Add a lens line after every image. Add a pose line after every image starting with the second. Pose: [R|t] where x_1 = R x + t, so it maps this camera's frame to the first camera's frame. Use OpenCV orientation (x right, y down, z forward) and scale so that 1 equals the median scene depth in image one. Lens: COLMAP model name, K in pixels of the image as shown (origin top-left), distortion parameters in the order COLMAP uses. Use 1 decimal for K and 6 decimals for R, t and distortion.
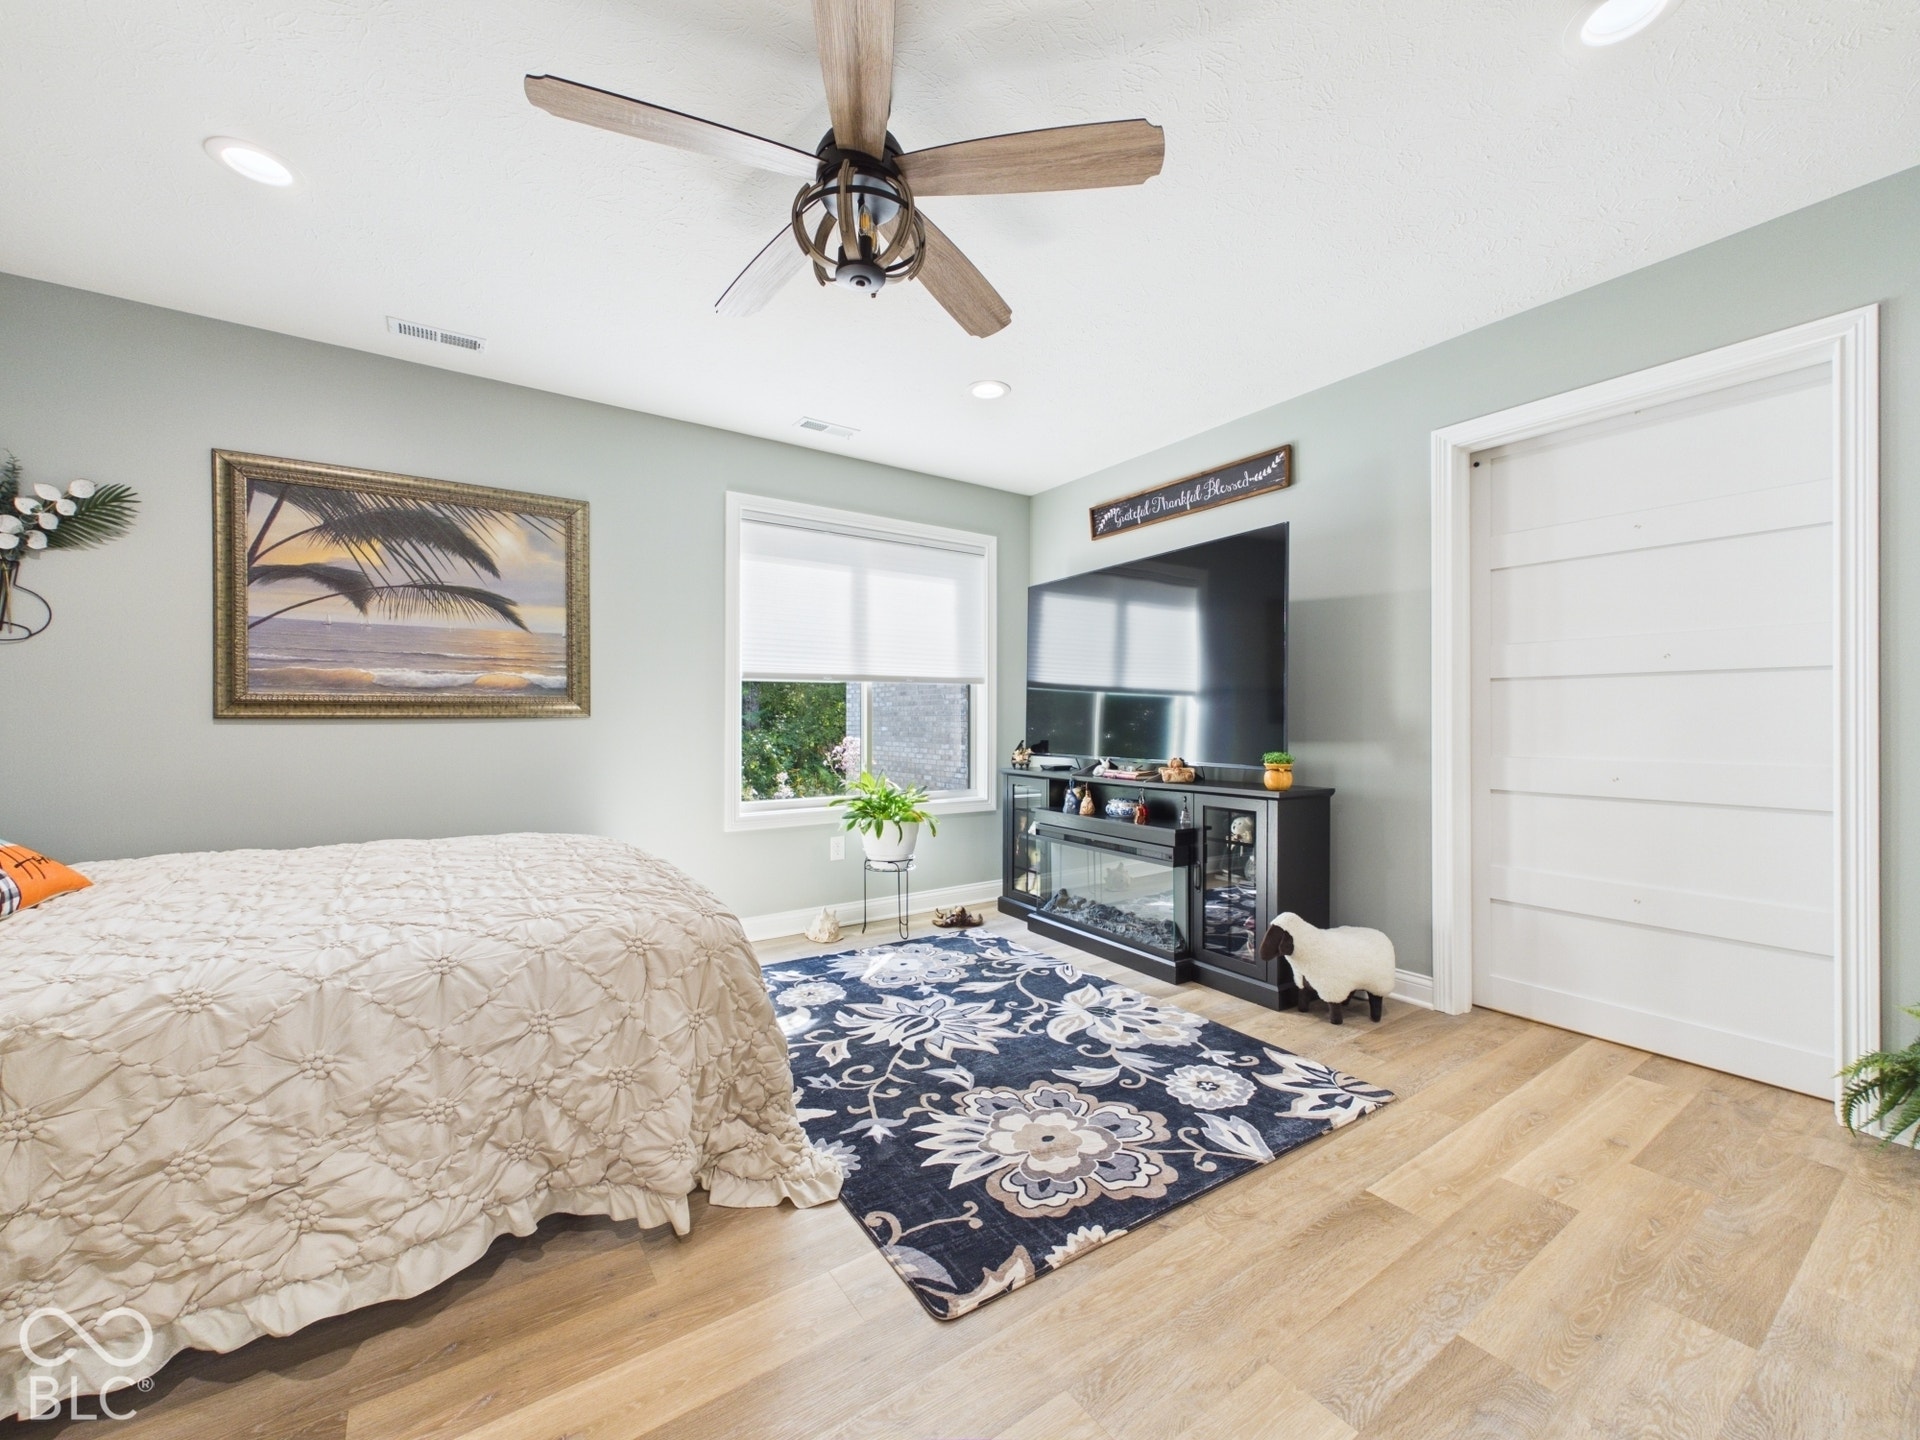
lens RADIAL K [[770.3, 0, 960.9], [0, 770.3, 721.7], [0, 0, 1]] dist [0.001328, -0.000057]
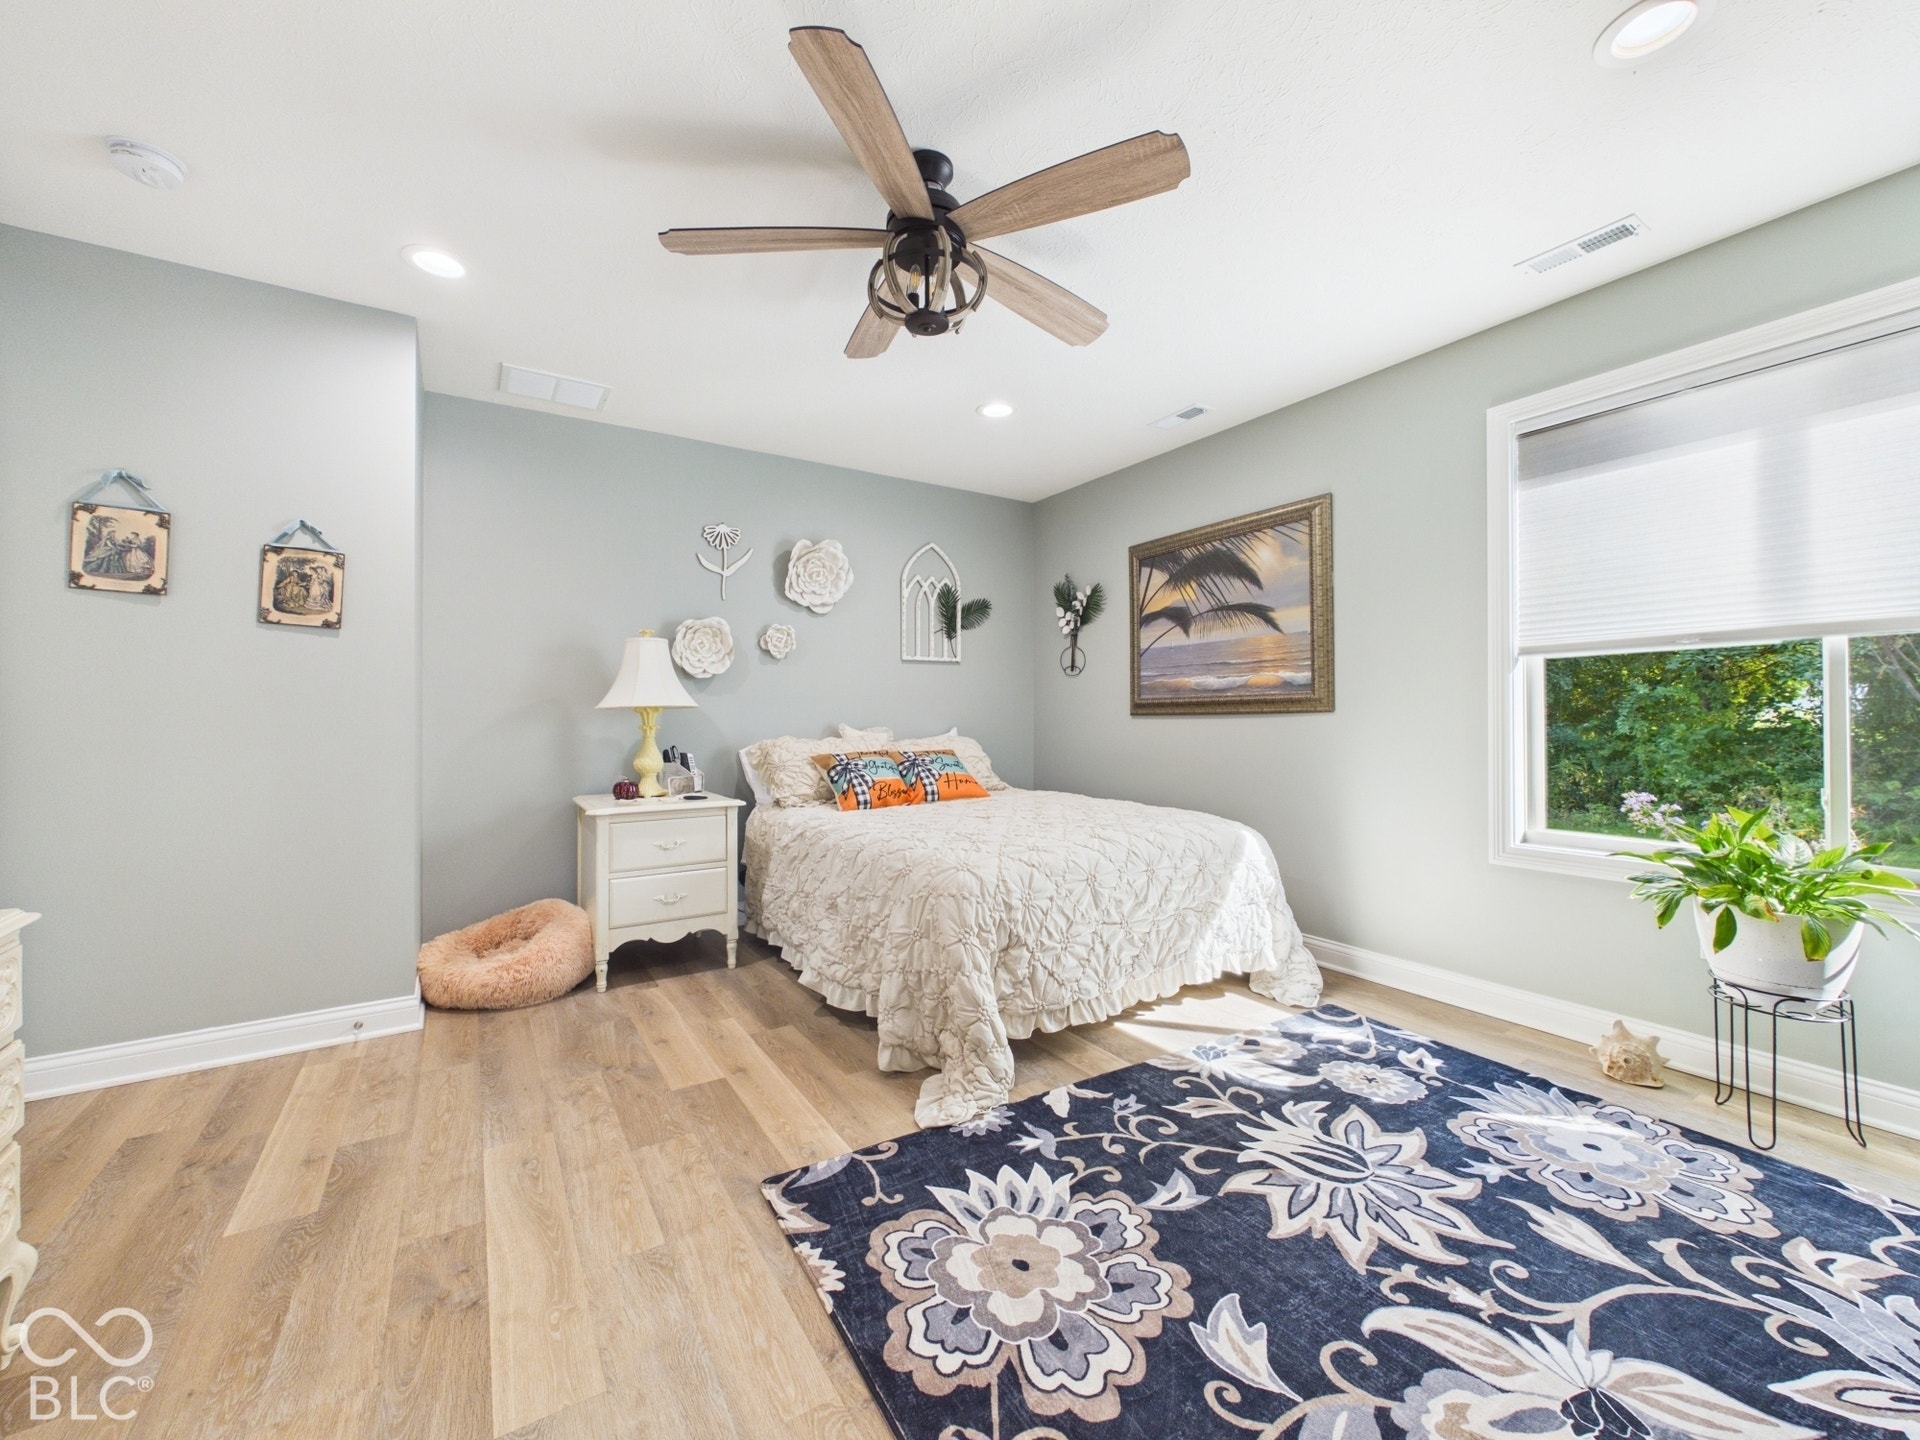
lens RADIAL K [[770.3, 0, 958.7], [0, 770.3, 711.5], [0, 0, 1]] dist [0.001328, -0.000057]
pose [[-0.041624, -0.007752, -0.999103, 0.709595], [0.003739, 0.999962, -0.007914, -0.000868], [0.999126, -0.004065, -0.041593, 0.782100]]
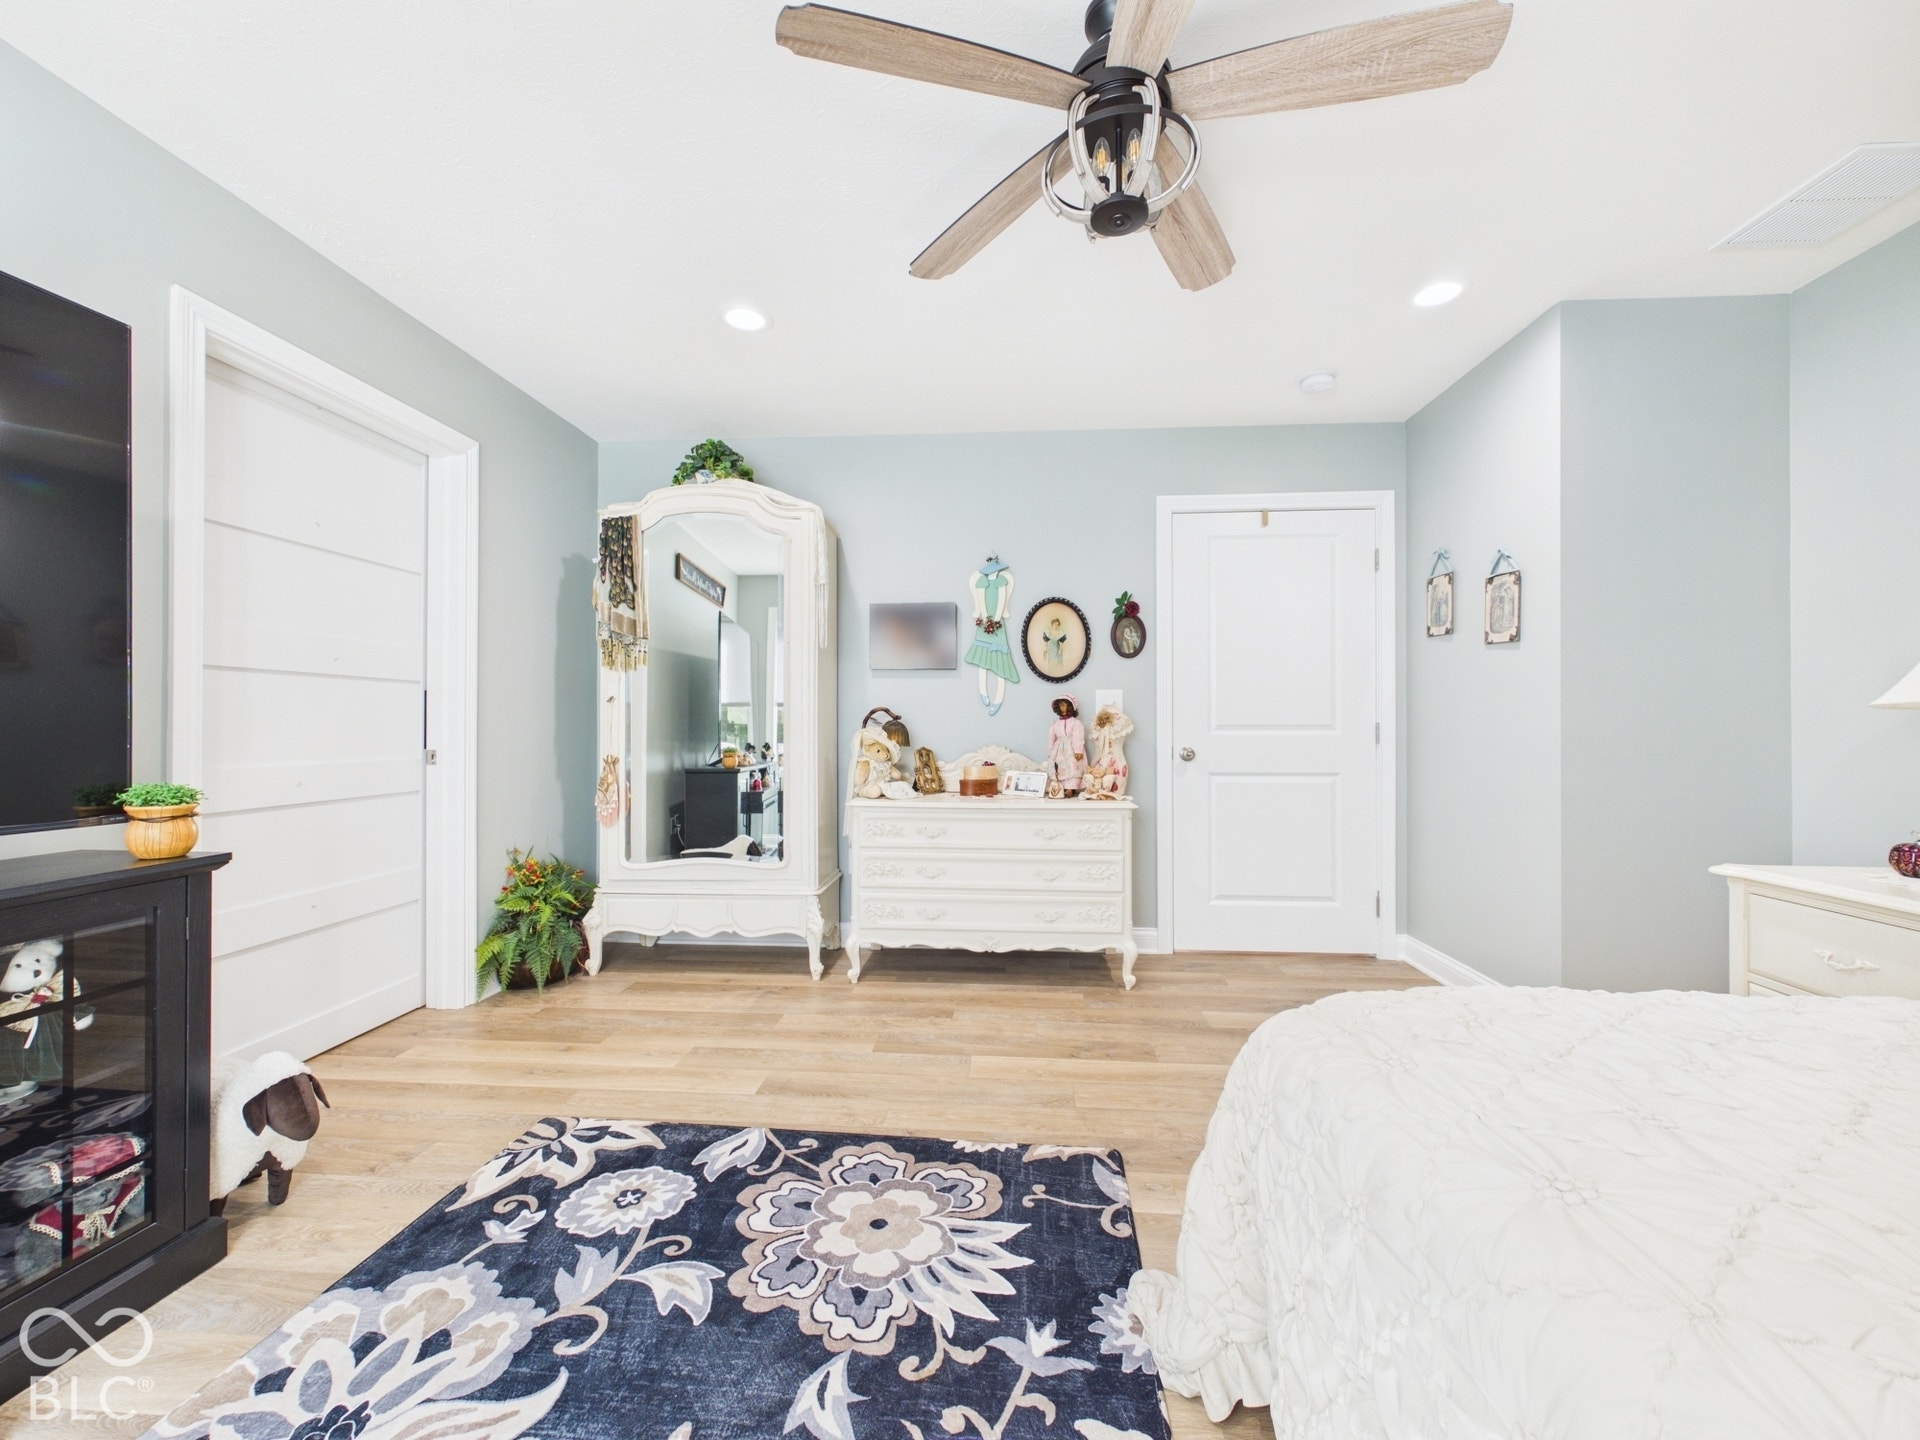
lens RADIAL K [[770.3, 0, 959.9], [0, 770.3, 723.3], [0, 0, 1]] dist [0.001328, -0.000057]
pose [[-0.775875, -0.002629, 0.630881, -0.386958], [-0.003412, 0.999994, -0.000029, -0.002029], [-0.630878, -0.002175, -0.775879, 1.282212]]
